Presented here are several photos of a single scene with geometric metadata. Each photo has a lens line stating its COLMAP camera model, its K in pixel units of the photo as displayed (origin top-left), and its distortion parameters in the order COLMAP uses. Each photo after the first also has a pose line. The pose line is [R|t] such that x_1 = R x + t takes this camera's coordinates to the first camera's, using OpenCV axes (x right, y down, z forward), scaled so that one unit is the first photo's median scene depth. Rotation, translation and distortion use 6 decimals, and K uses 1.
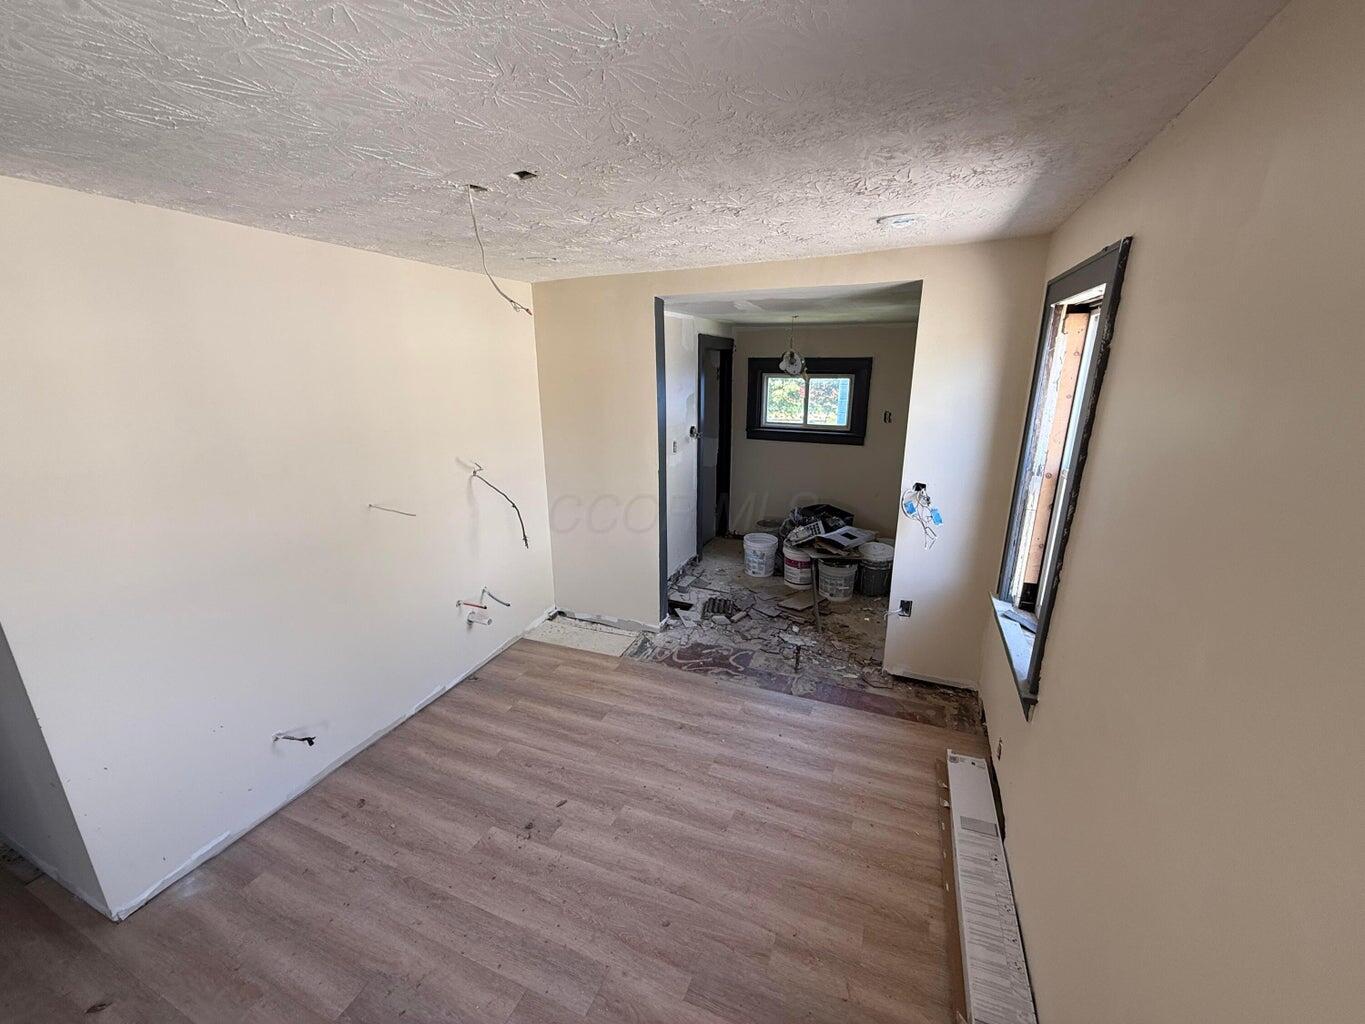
lens RADIAL K [[544.6, 0, 679.2], [0, 544.6, 512.0], [0, 0, 1]] dist [-0.000262, 0.000313]
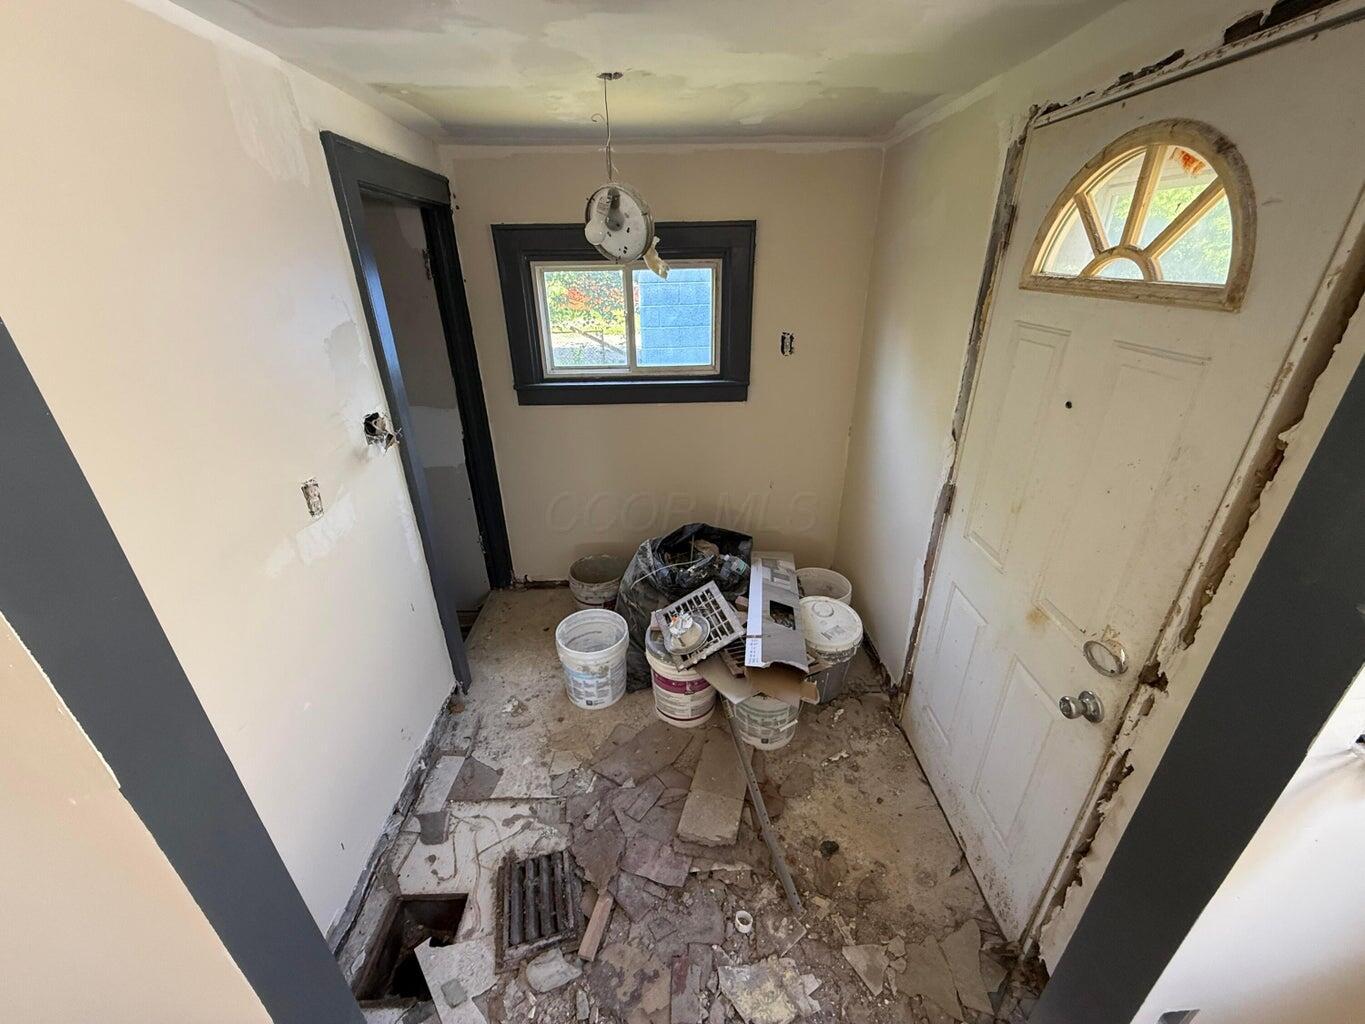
lens RADIAL K [[543.8, 0, 678.8], [0, 543.8, 511.4], [0, 0, 1]] dist [-0.000644, 0.000216]
pose [[0.908909, -0.189593, 0.371401, 0.069979], [0.125858, 0.973853, 0.189128, -0.146728], [-0.397547, -0.125157, 0.909006, 0.619281]]
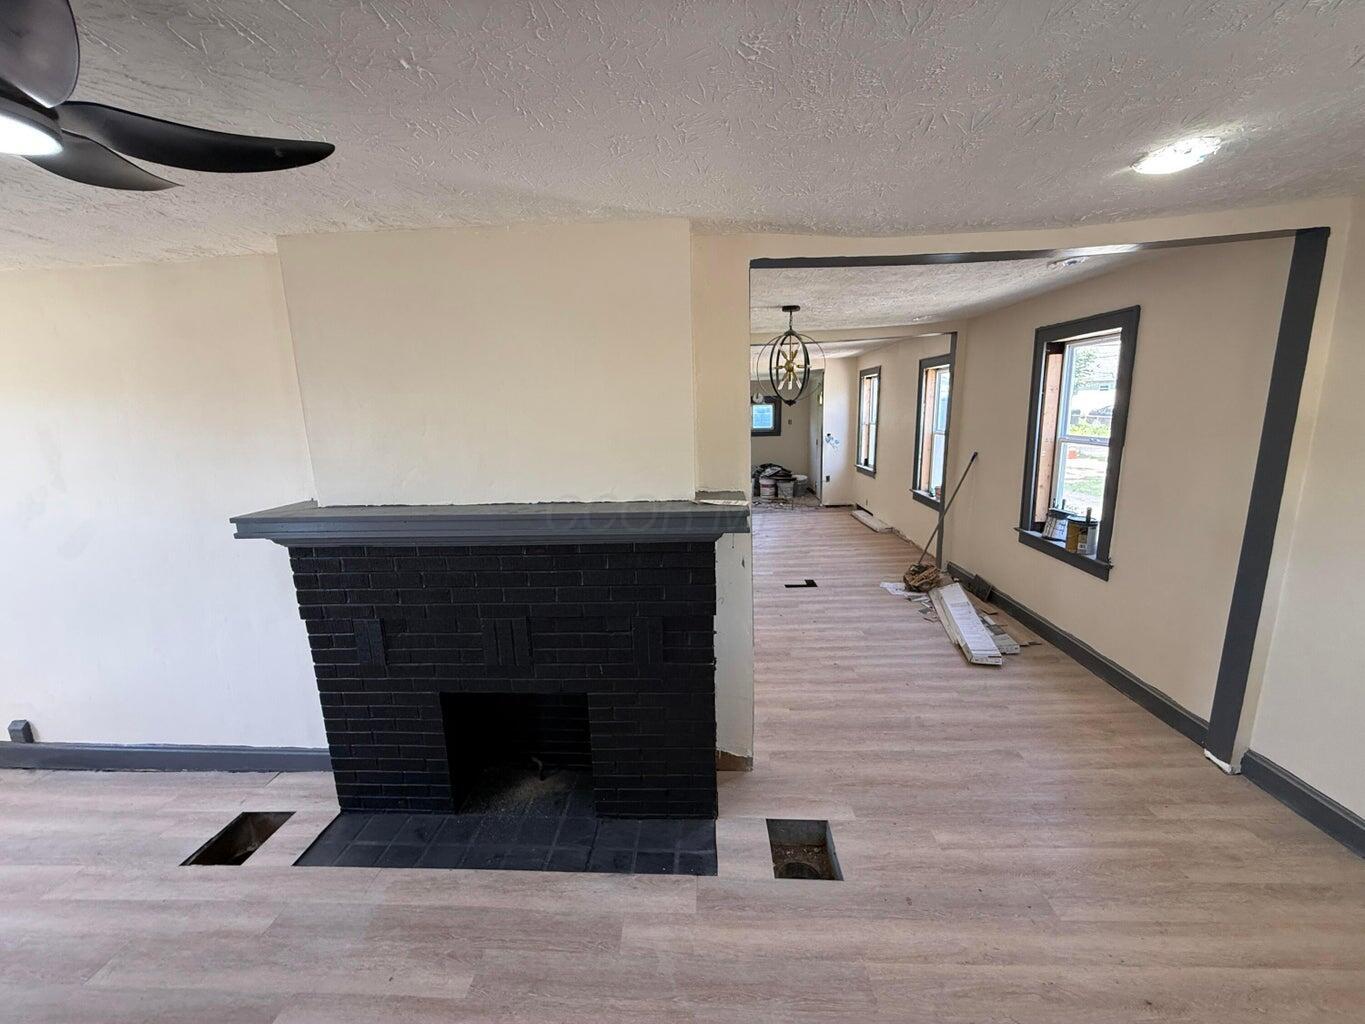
lens RADIAL K [[544.6, 0, 679.2], [0, 544.6, 512.0], [0, 0, 1]] dist [-0.000262, 0.000313]
pose [[0.938429, -0.087861, 0.334114, -0.917443], [0.116891, 0.990831, -0.067755, 0.322571], [-0.325097, 0.102639, 0.940094, -1.007653]]
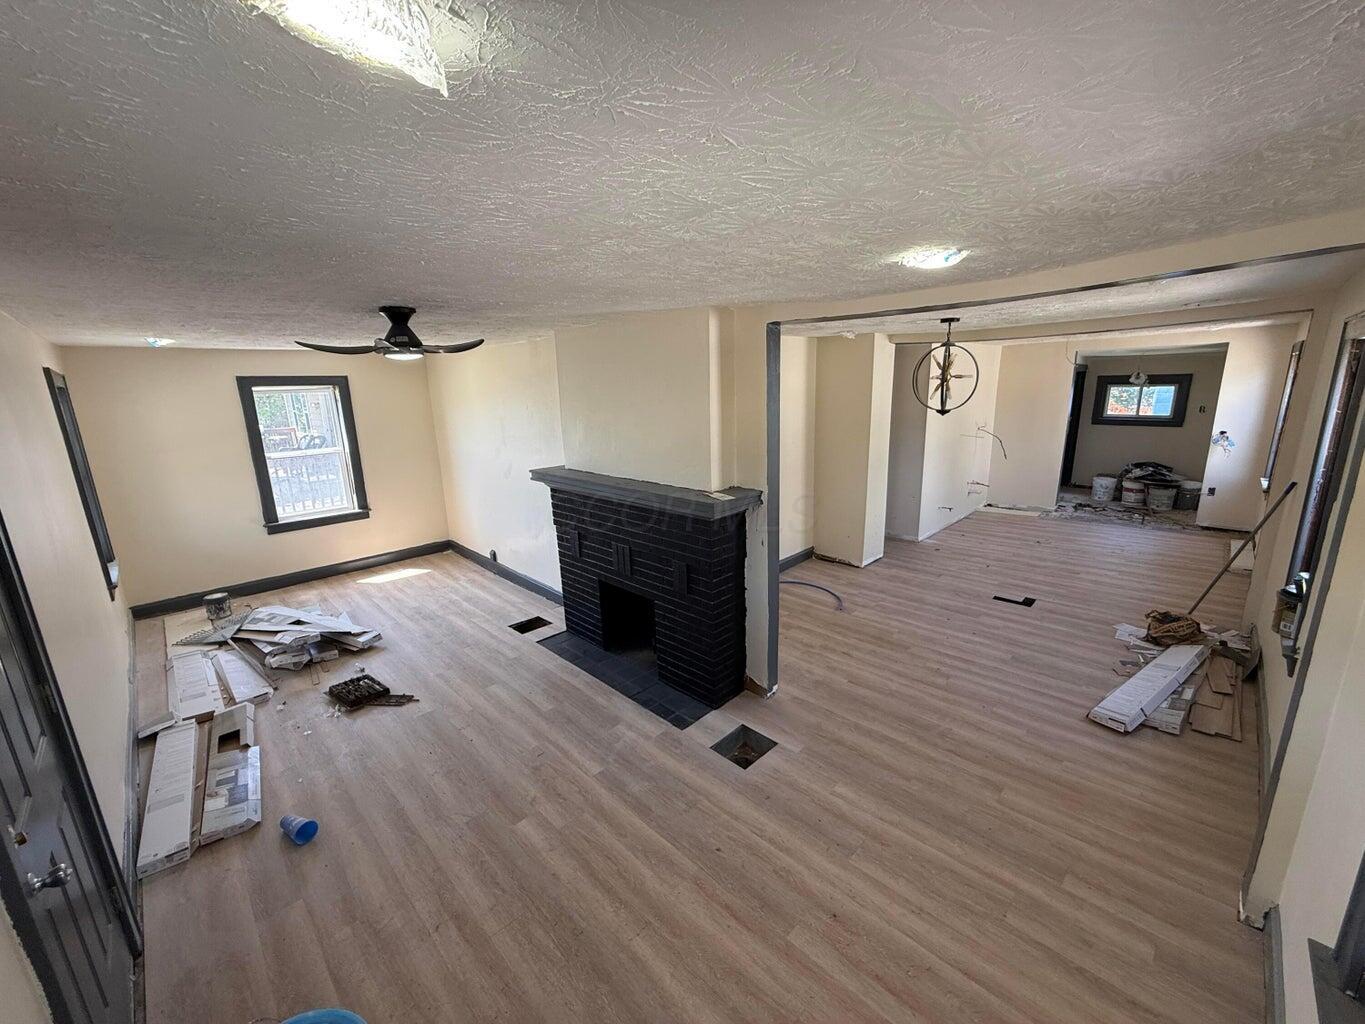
lens RADIAL K [[543.8, 0, 678.8], [0, 543.8, 511.4], [0, 0, 1]] dist [-0.000644, 0.000216]
pose [[0.925165, 0.062465, -0.374391, -0.506676], [-0.075452, 0.996946, -0.020116, 0.324262], [0.371991, 0.046859, 0.927053, -1.242465]]
